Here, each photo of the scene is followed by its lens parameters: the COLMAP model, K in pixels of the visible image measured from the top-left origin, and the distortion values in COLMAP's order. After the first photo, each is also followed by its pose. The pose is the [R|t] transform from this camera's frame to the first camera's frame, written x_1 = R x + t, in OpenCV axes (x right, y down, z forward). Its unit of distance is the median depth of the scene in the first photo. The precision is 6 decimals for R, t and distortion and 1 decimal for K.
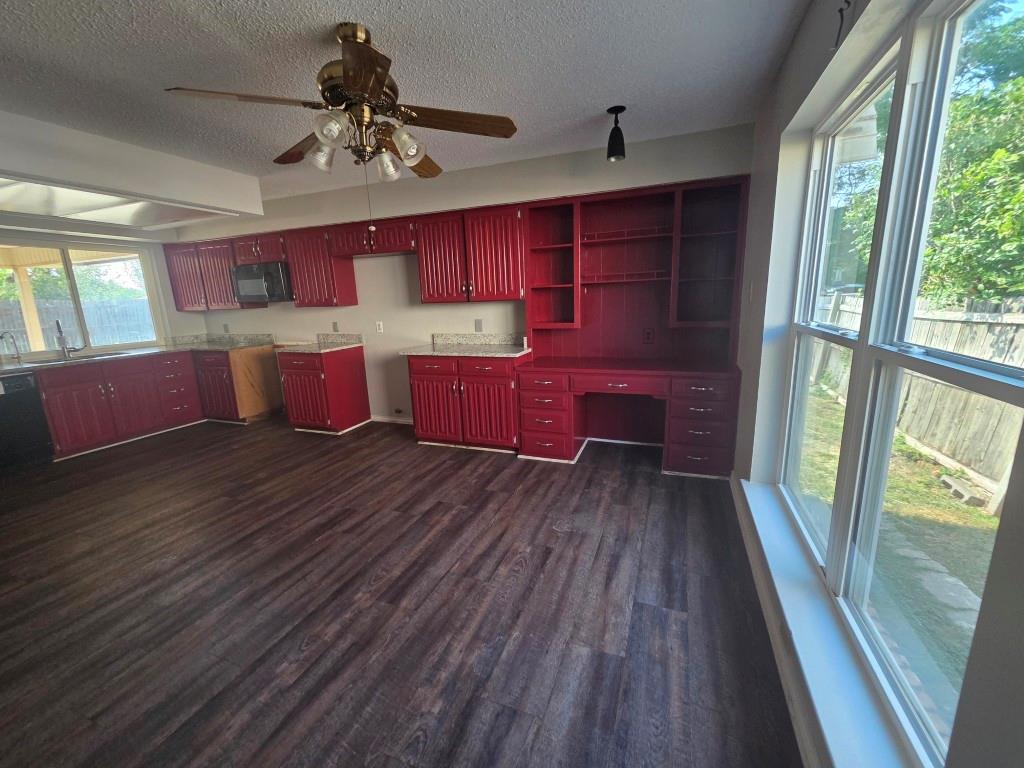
lens RADIAL K [[419.8, 0, 510.8], [0, 419.8, 386.0], [0, 0, 1]] dist [0.002755, -0.000463]
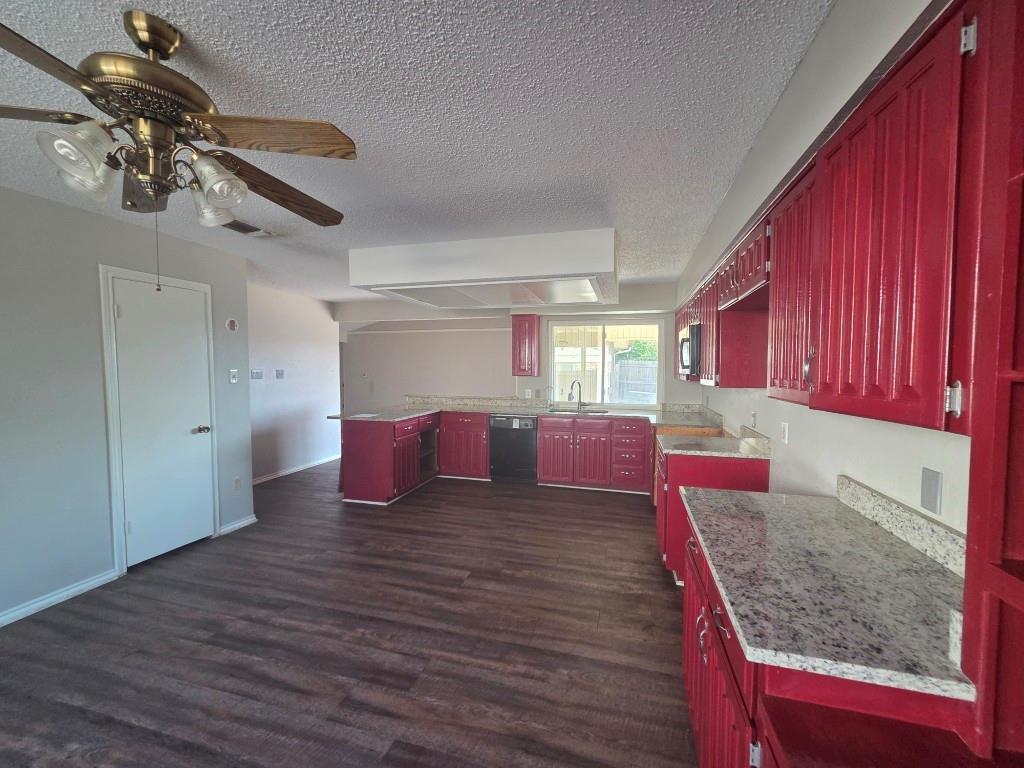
lens RADIAL K [[419.8, 0, 513.8], [0, 419.8, 390.5], [0, 0, 1]] dist [0.002755, -0.000463]
pose [[0.102077, 0.089376, -0.990753, 0.220470], [-0.218120, 0.973730, 0.065367, -0.203119], [0.970569, 0.209431, 0.118890, 0.799722]]
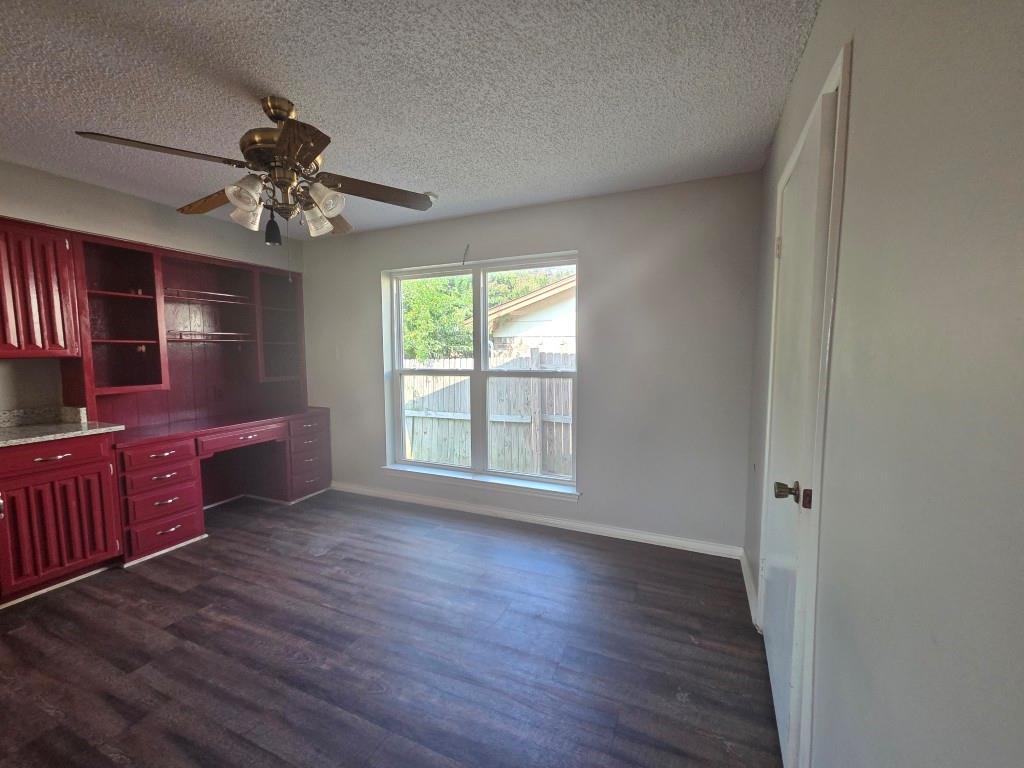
lens RADIAL K [[419.8, 0, 515.0], [0, 419.8, 385.0], [0, 0, 1]] dist [0.002755, -0.000463]
pose [[0.042881, -0.047112, 0.997969, -0.706384], [0.214482, 0.976032, 0.036860, -0.023353], [-0.975786, 0.212466, 0.051958, 0.243674]]
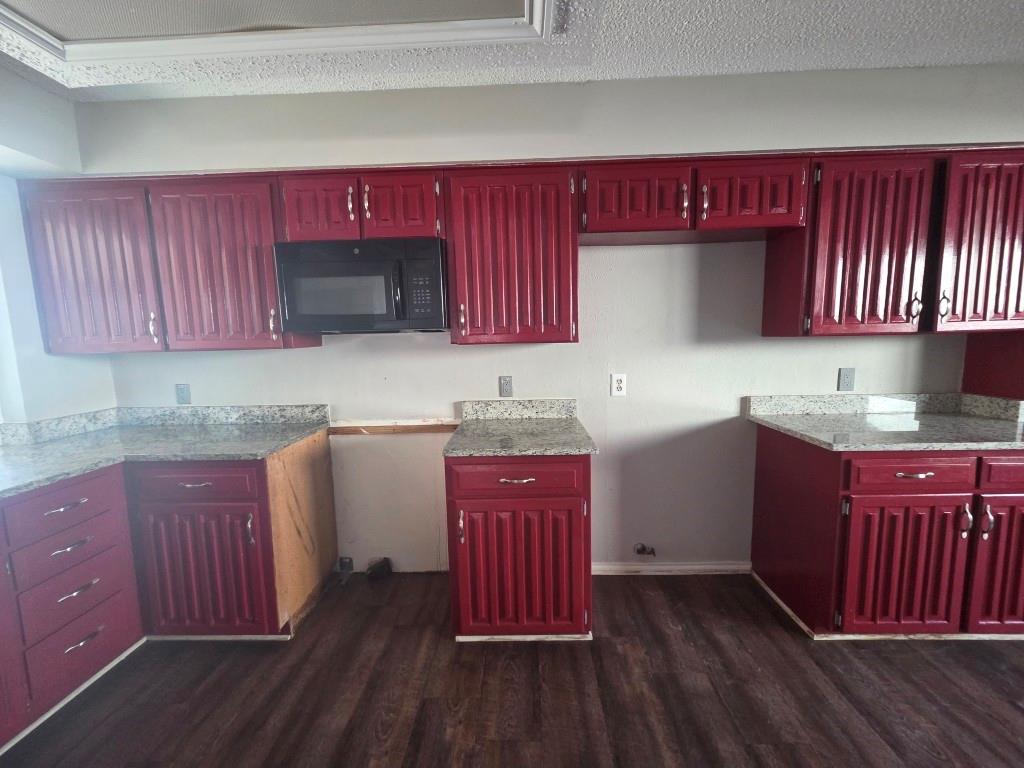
lens RADIAL K [[419.8, 0, 510.0], [0, 419.8, 384.0], [0, 0, 1]] dist [0.002755, -0.000463]
pose [[0.942904, -0.024993, 0.332126, -0.799426], [0.059698, 0.993714, -0.094704, -0.136386], [-0.327671, 0.109123, 0.938469, 0.770262]]
